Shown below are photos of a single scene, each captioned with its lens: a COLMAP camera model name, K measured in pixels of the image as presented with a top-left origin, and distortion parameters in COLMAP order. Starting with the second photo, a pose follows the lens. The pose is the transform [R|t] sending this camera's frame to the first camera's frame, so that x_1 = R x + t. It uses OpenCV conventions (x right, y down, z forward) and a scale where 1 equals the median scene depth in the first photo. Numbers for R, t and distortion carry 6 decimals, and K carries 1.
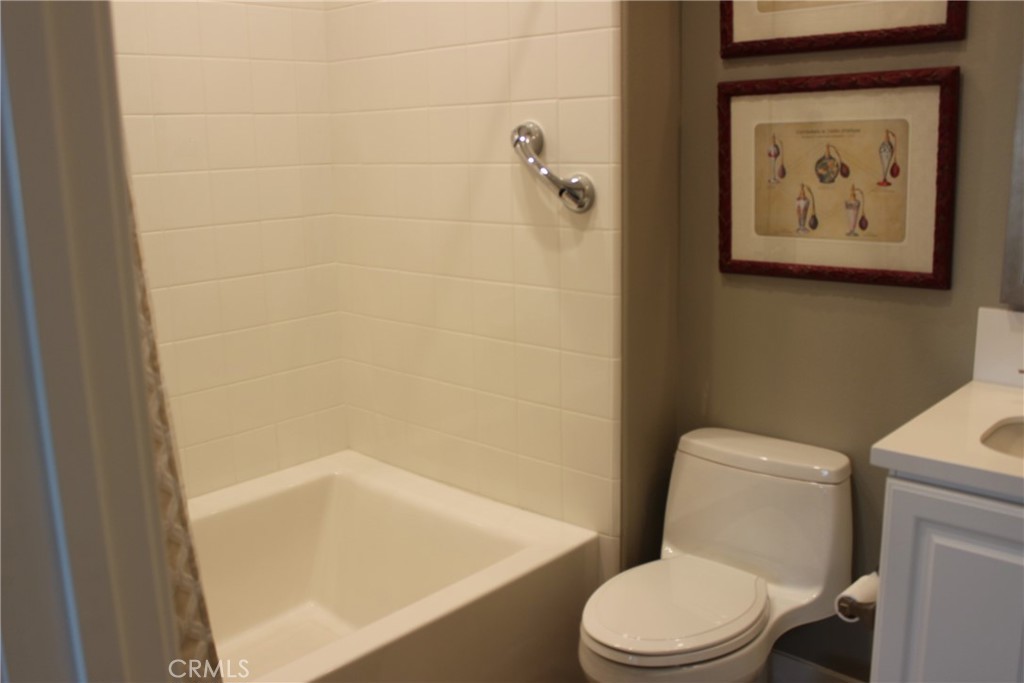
lens RADIAL K [[951.8, 0, 517.6], [0, 951.8, 338.8], [0, 0, 1]] dist [-0.066659, 0.000000]
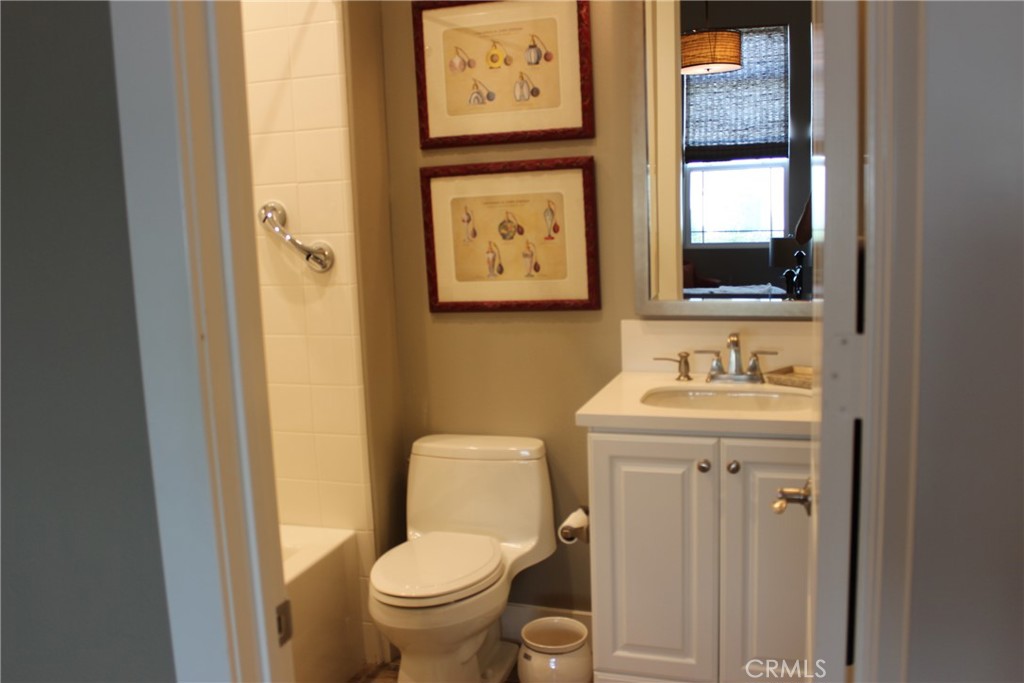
lens RADIAL K [[951.8, 0, 512.3], [0, 951.8, 335.5], [0, 0, 1]] dist [-0.066659, 0.000000]
pose [[0.917916, -0.076908, 0.389249, -0.209474], [0.104585, 0.993239, -0.050385, 0.041795], [-0.382743, 0.086959, 0.919753, -0.252356]]
